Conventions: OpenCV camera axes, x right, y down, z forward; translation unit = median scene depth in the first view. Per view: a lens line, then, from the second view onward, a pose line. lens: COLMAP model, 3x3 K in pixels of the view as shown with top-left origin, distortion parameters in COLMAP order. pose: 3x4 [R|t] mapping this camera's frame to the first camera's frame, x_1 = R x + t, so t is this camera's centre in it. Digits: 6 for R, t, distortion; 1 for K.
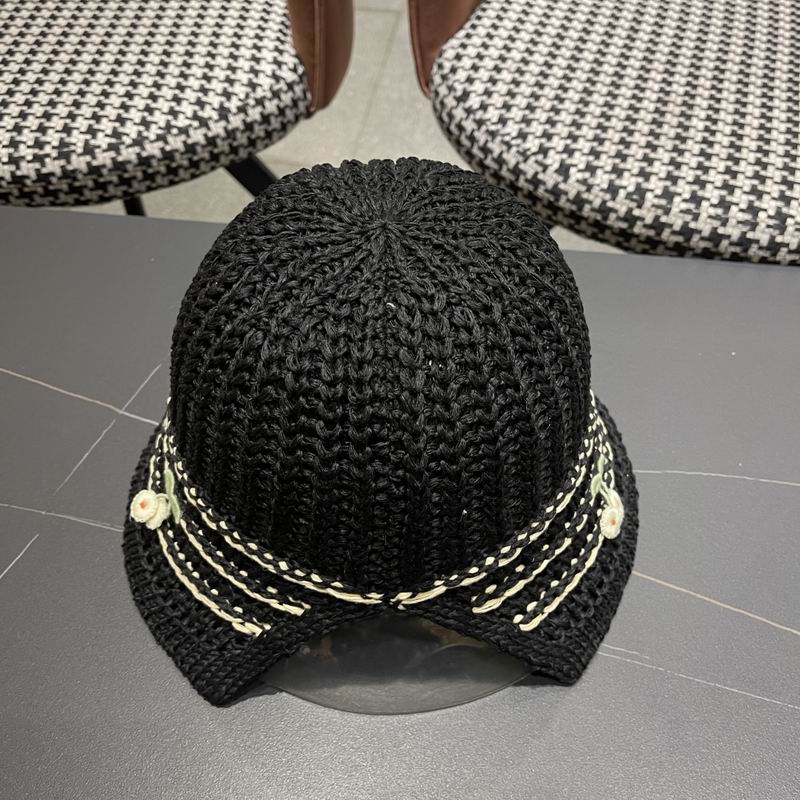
lens RADIAL K [[847.4, 0, 397.8], [0, 847.4, 392.0], [0, 0, 1]] dist [0.017445, 0.000000]
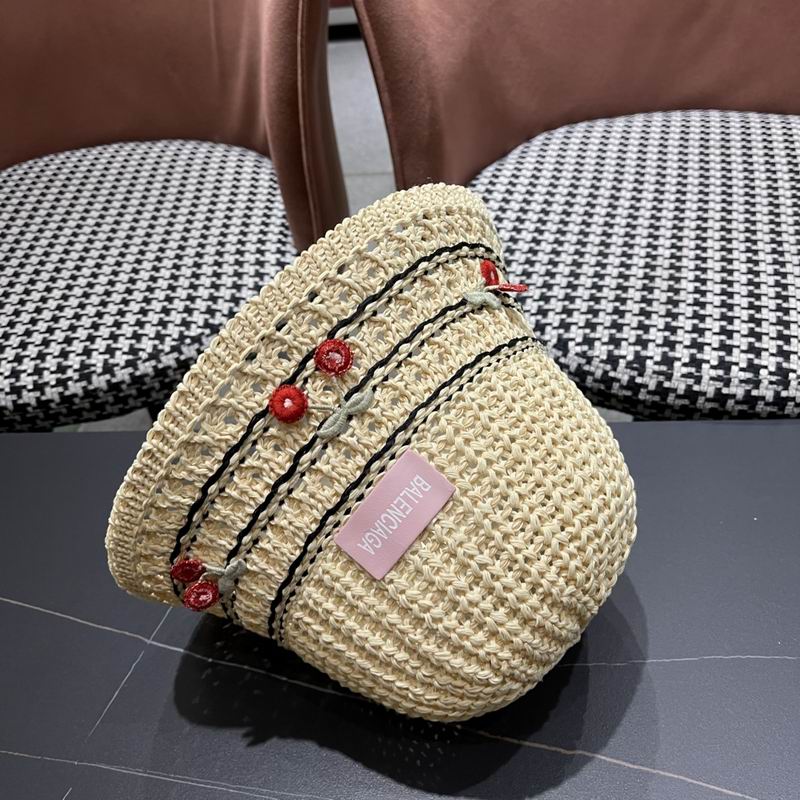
lens RADIAL K [[847.4, 0, 395.2], [0, 847.4, 395.6], [0, 0, 1]] dist [0.017445, 0.000000]
pose [[0.994152, -0.102829, -0.032973, 0.020246], [0.097281, 0.985376, -0.139898, -0.071757], [0.046877, 0.135872, 0.989617, -0.015974]]
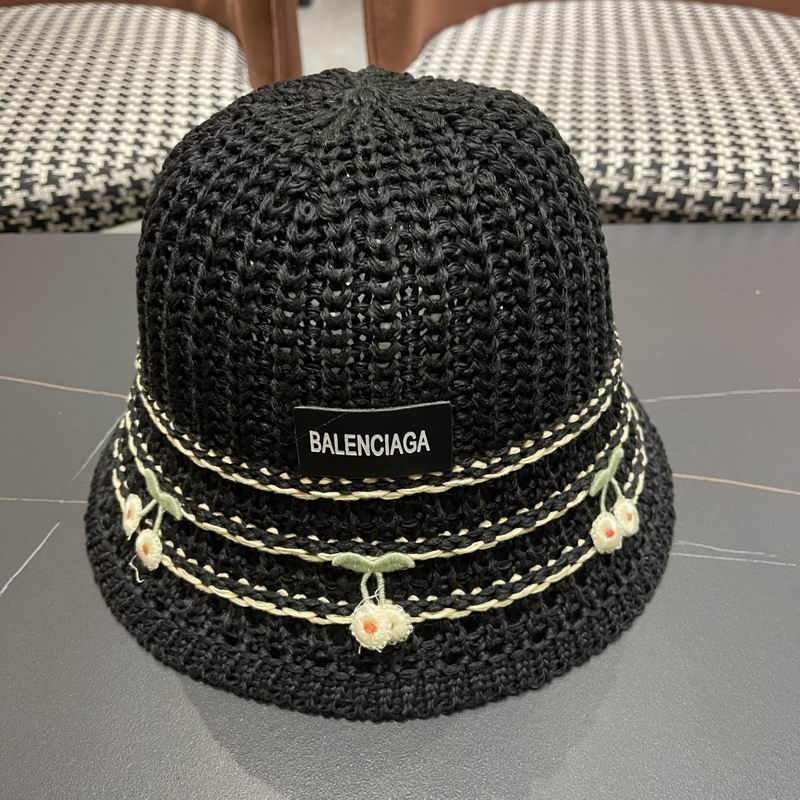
lens RADIAL K [[847.4, 0, 404.4], [0, 847.4, 399.5], [0, 0, 1]] dist [0.017445, 0.000000]
pose [[0.987750, -0.096930, 0.122287, -0.117654], [0.115442, 0.981189, -0.154730, 0.147827], [-0.104988, 0.166952, 0.980359, 0.072791]]
